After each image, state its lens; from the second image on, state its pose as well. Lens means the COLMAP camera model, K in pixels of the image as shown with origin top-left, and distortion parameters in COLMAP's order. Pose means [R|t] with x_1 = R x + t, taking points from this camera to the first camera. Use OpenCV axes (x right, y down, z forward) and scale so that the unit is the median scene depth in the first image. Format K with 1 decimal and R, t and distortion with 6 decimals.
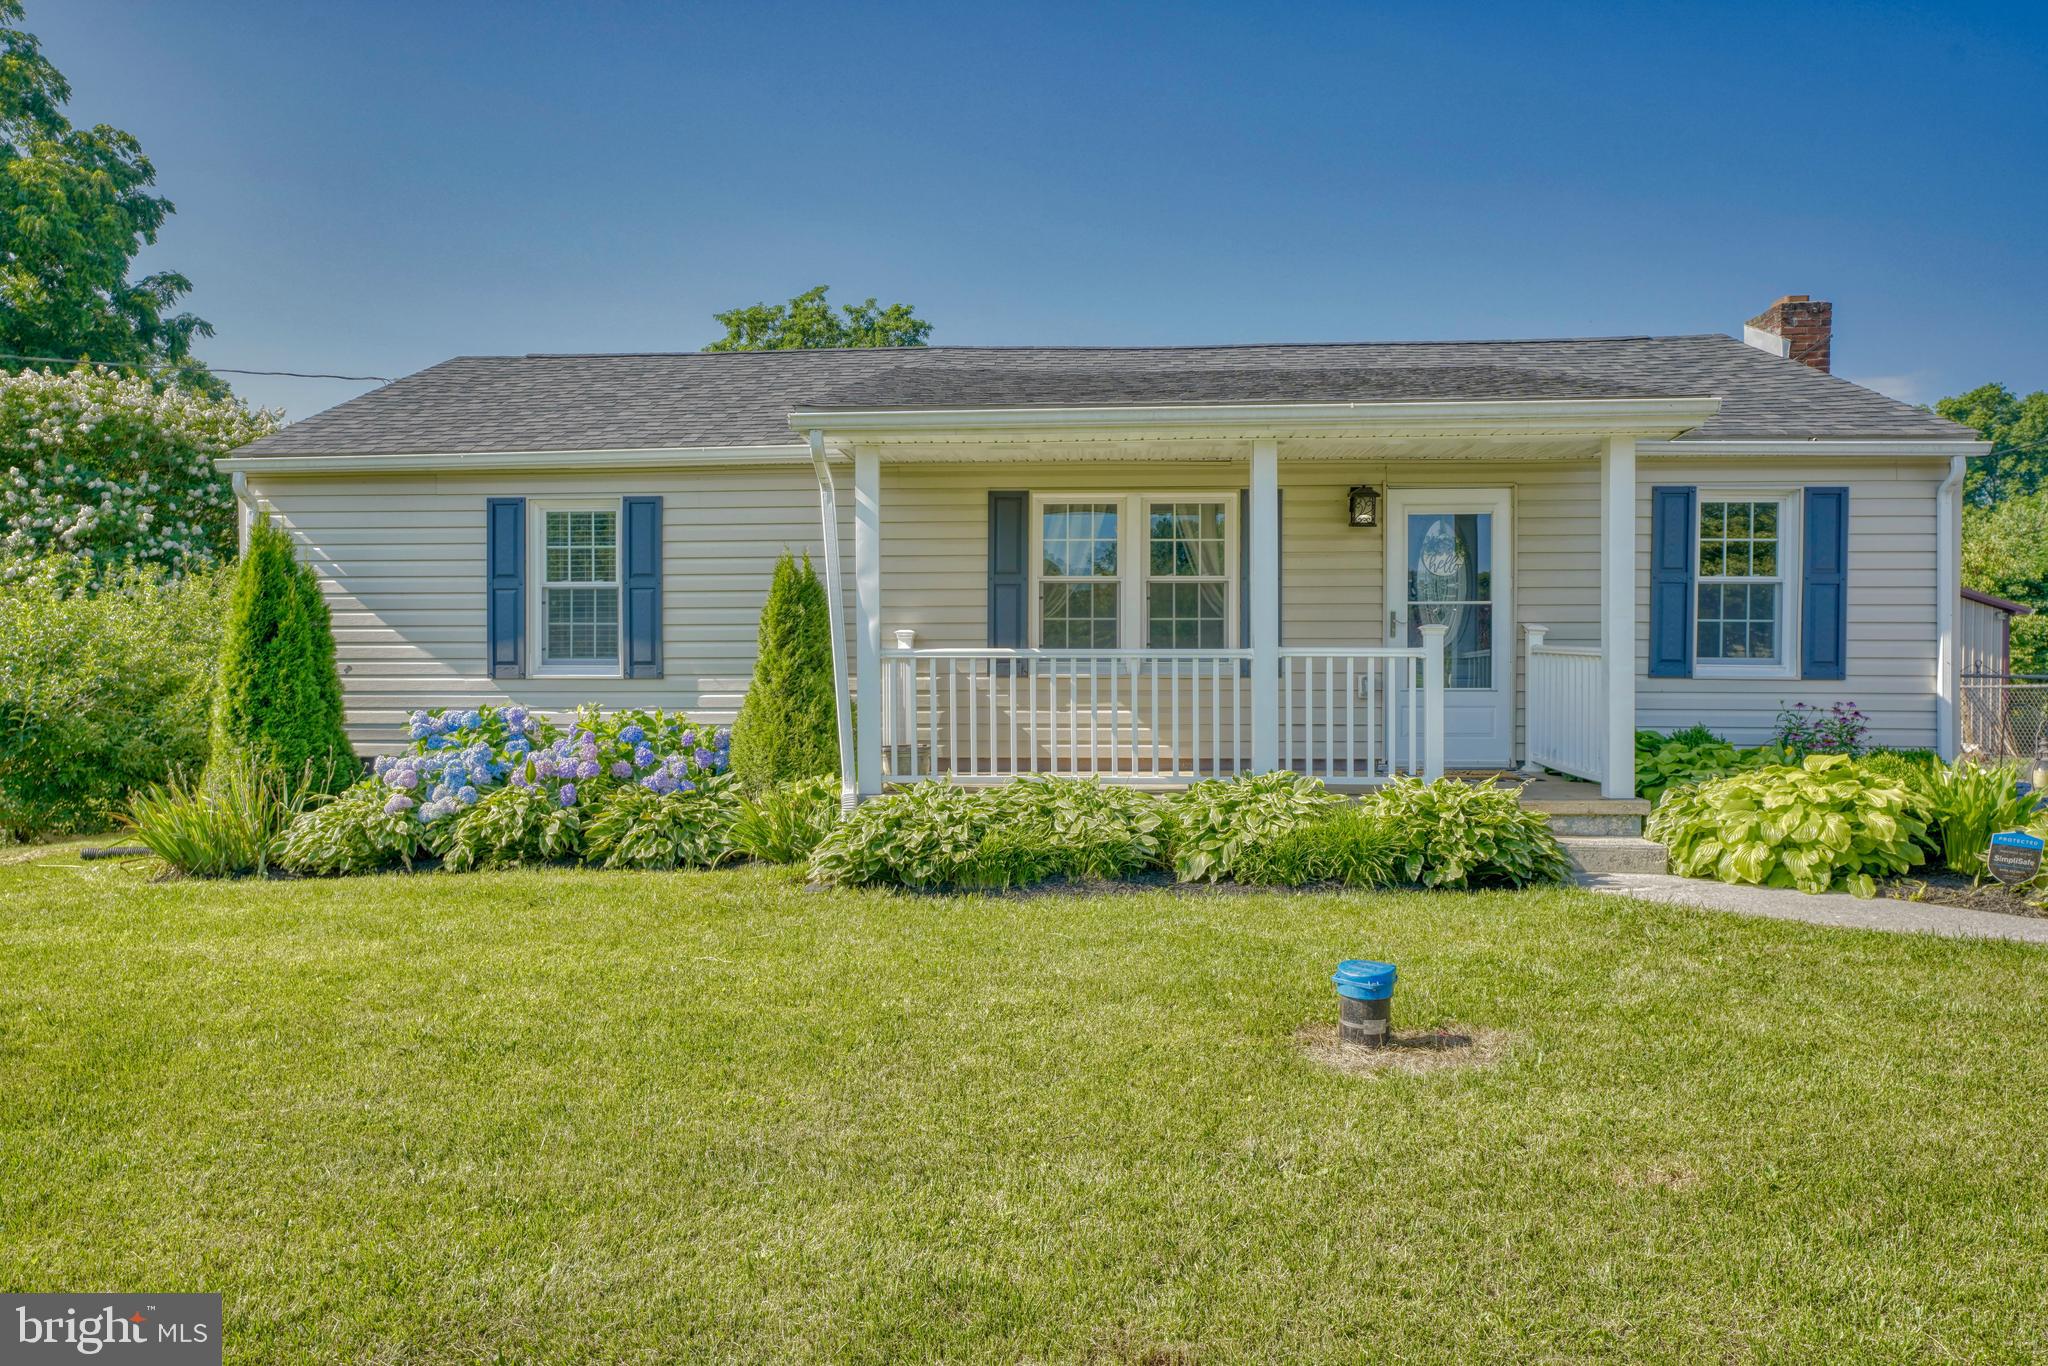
lens RADIAL K [[1374.4, 0, 1013.7], [0, 1374.4, 695.9], [0, 0, 1]] dist [0.005866, 0.006922]
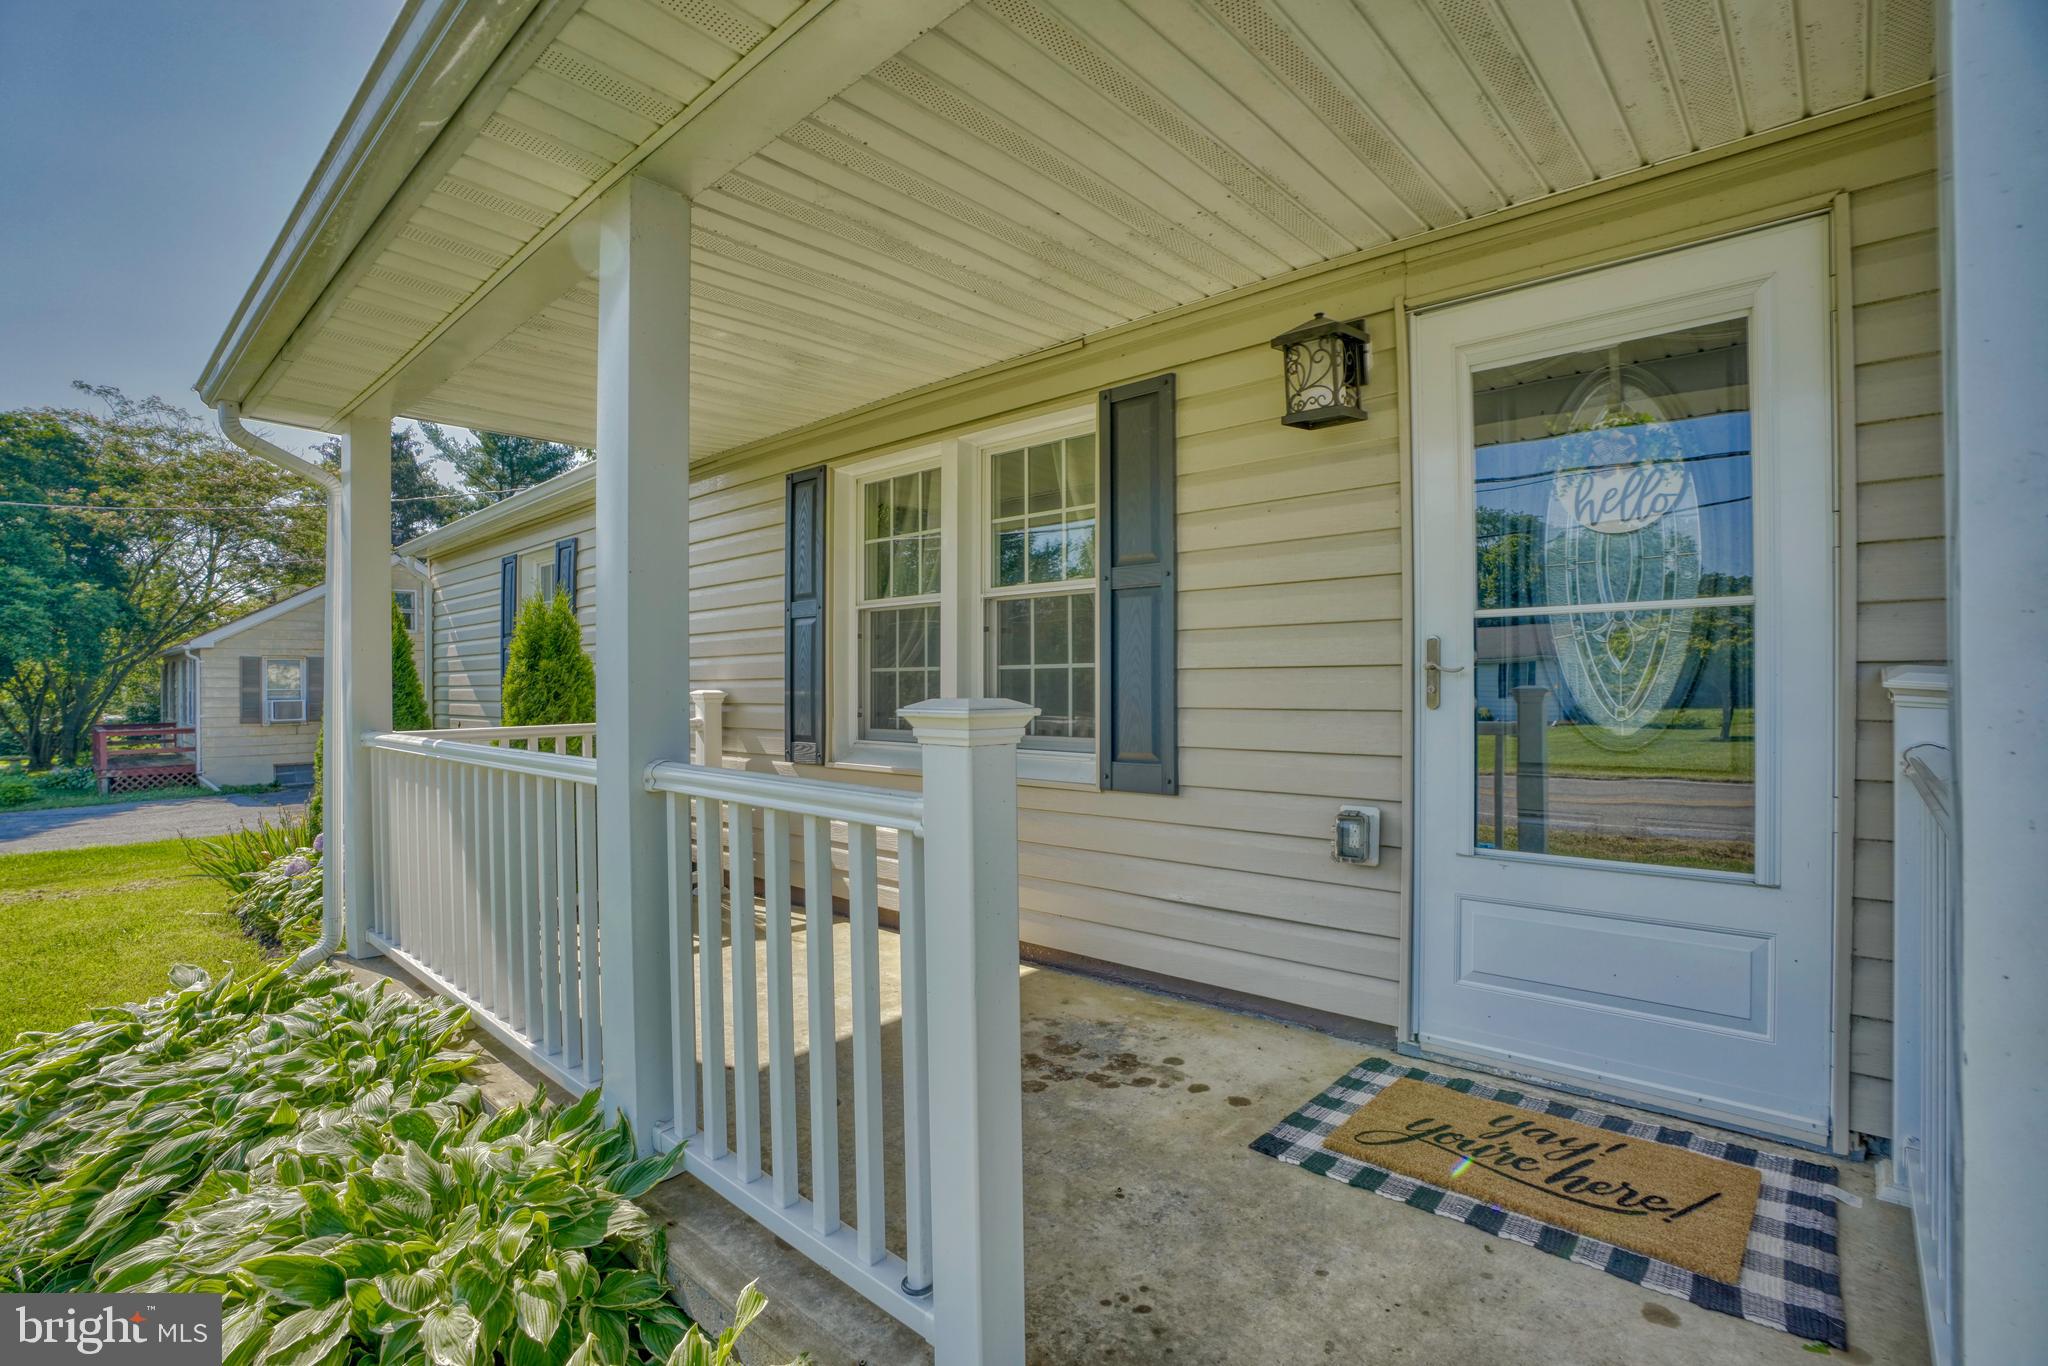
lens RADIAL K [[931.6, 0, 1022.9], [0, 931.6, 689.0], [0, 0, 1]] dist [-0.053266, 0.011961]
pose [[0.762487, -0.000182, -0.647003, 0.358292], [0.007689, 0.999932, 0.008781, -0.052032], [0.646958, -0.011671, 0.762437, 0.750714]]
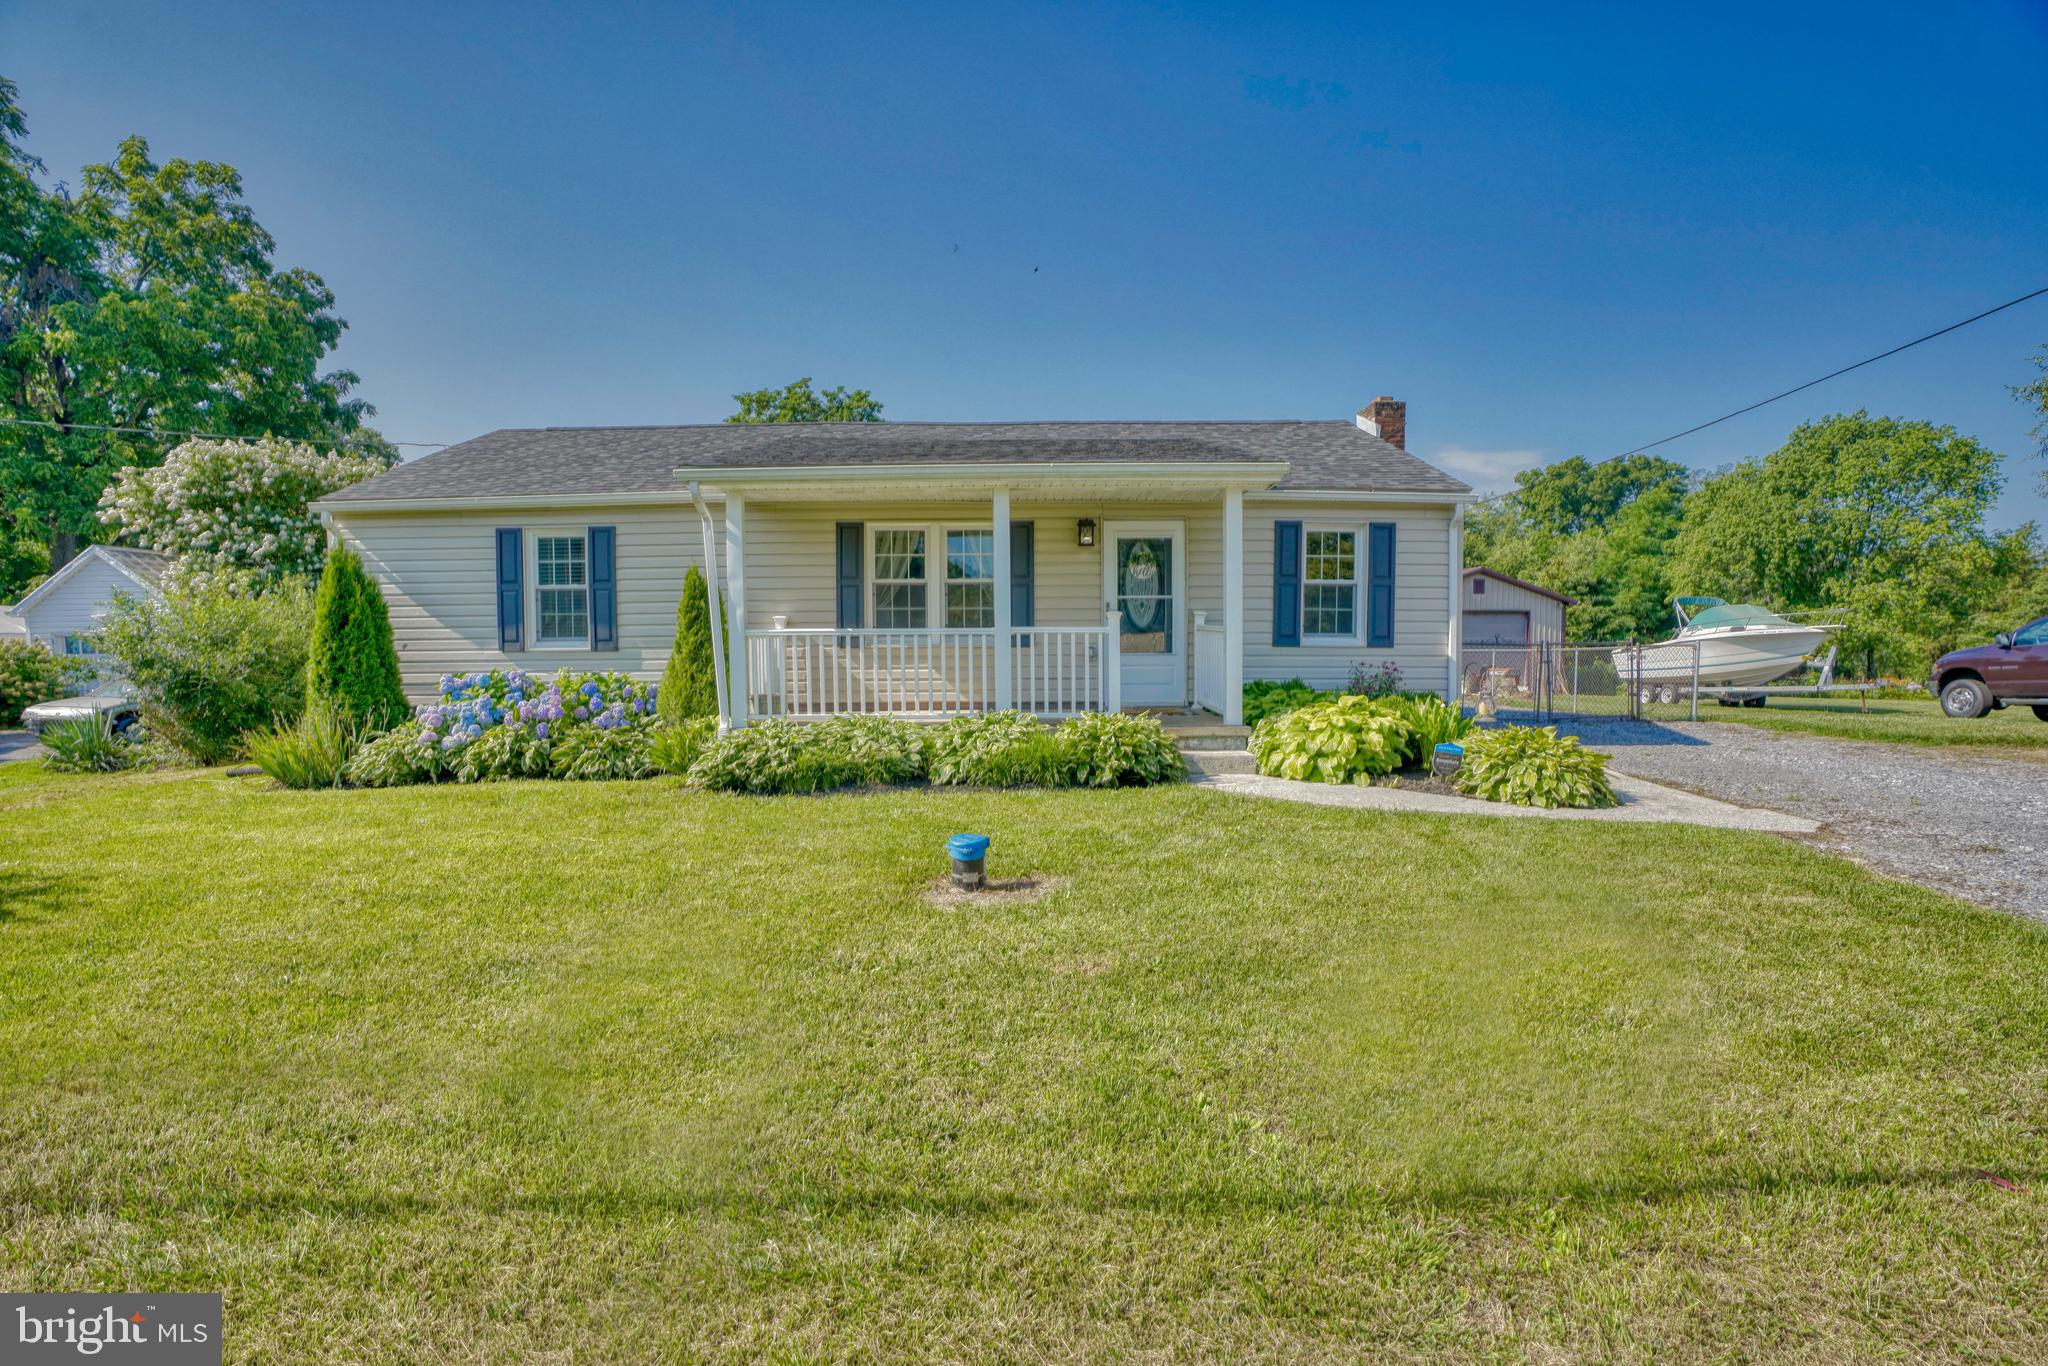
lens RADIAL K [[931.6, 0, 1009.2], [0, 931.6, 707.0], [0, 0, 1]] dist [-0.053266, 0.011961]
pose [[0.997998, -0.009440, 0.062536, 0.106202], [0.006219, 0.998654, 0.051493, -0.000819], [-0.062938, -0.051001, 0.996713, -0.012266]]
